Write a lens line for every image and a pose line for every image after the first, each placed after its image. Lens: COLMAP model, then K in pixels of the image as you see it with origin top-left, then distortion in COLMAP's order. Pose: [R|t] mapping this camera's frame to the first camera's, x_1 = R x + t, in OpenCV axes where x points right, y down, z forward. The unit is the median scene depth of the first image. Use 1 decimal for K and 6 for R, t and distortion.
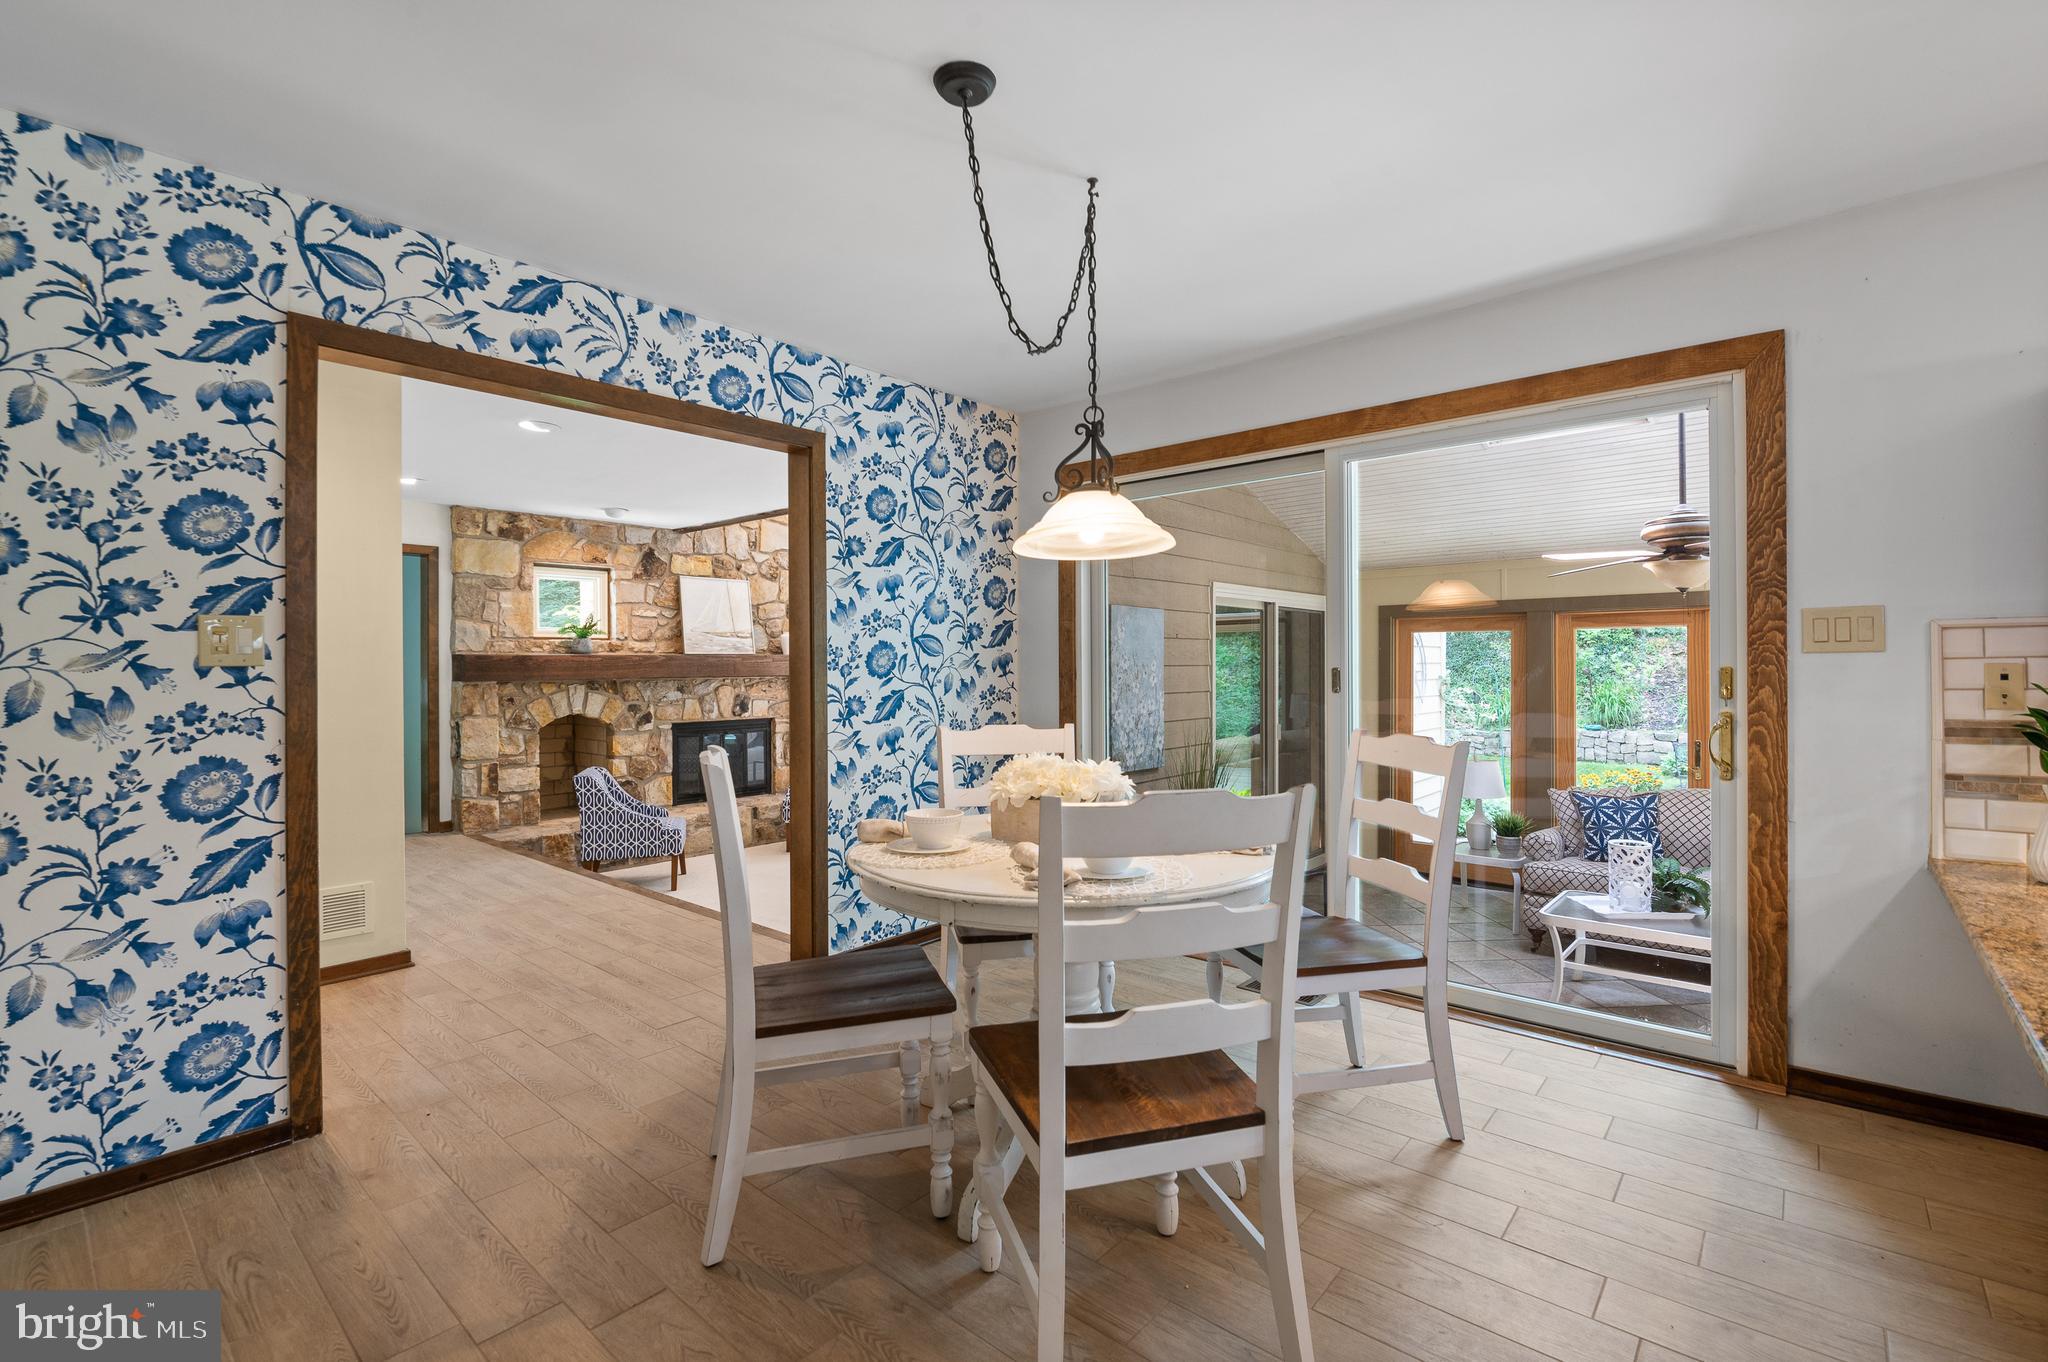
lens RADIAL K [[906.4, 0, 1016.4], [0, 906.4, 665.0], [0, 0, 1]] dist [-0.015050, -0.002214]
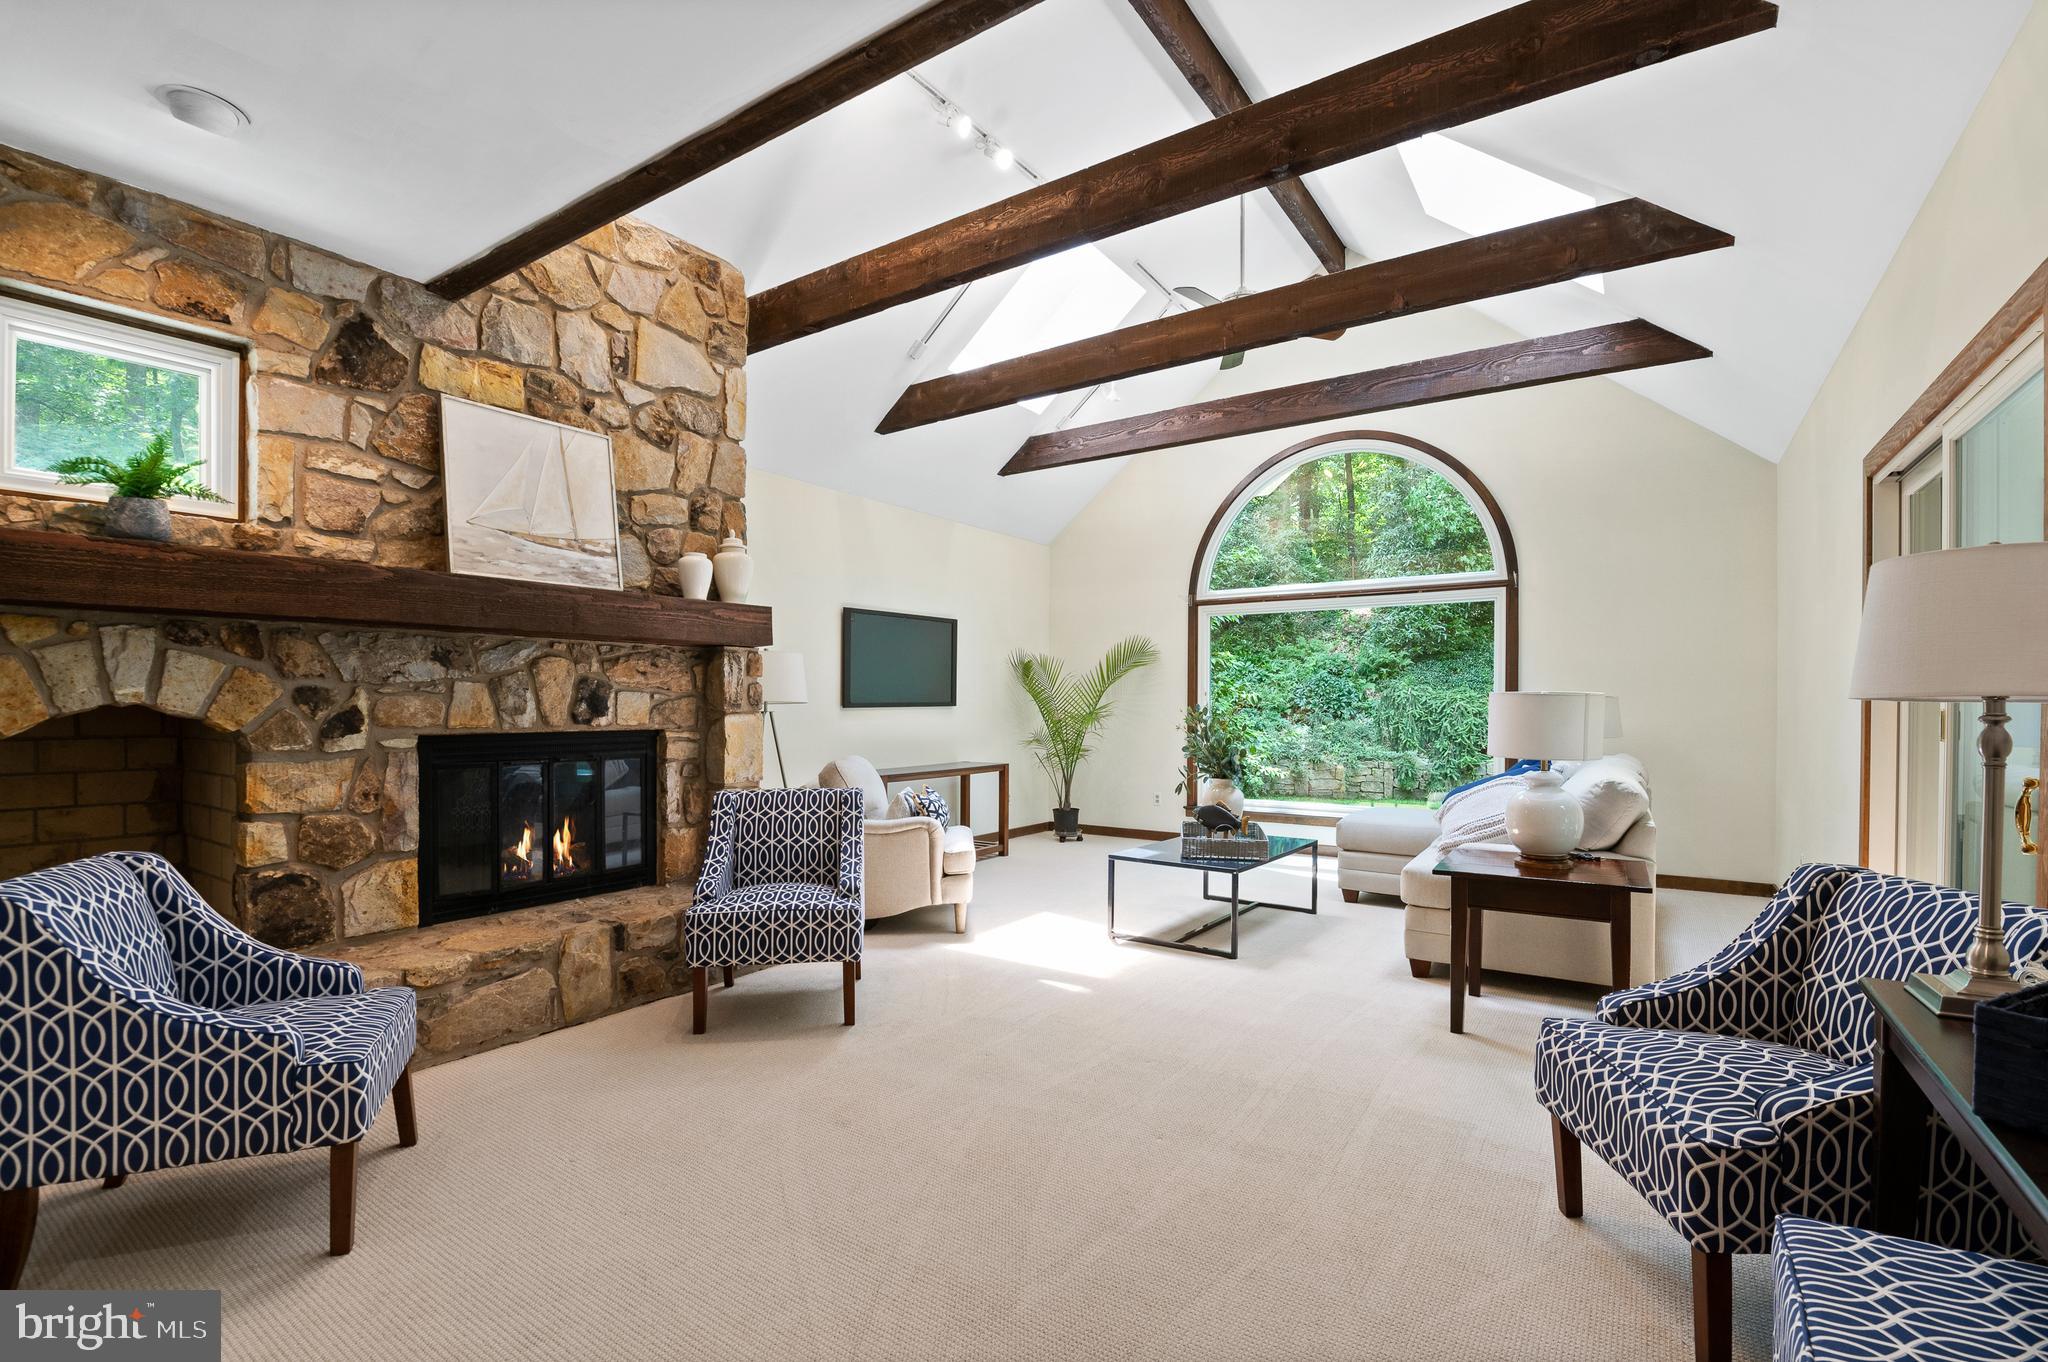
lens RADIAL K [[906.4, 0, 1012.2], [0, 906.4, 710.3], [0, 0, 1]] dist [-0.015050, -0.002214]
pose [[0.993454, 0.006717, 0.114033, -0.150303], [-0.007077, 0.999971, 0.002750, 0.049388], [-0.114011, -0.003539, 0.993473, 0.545636]]
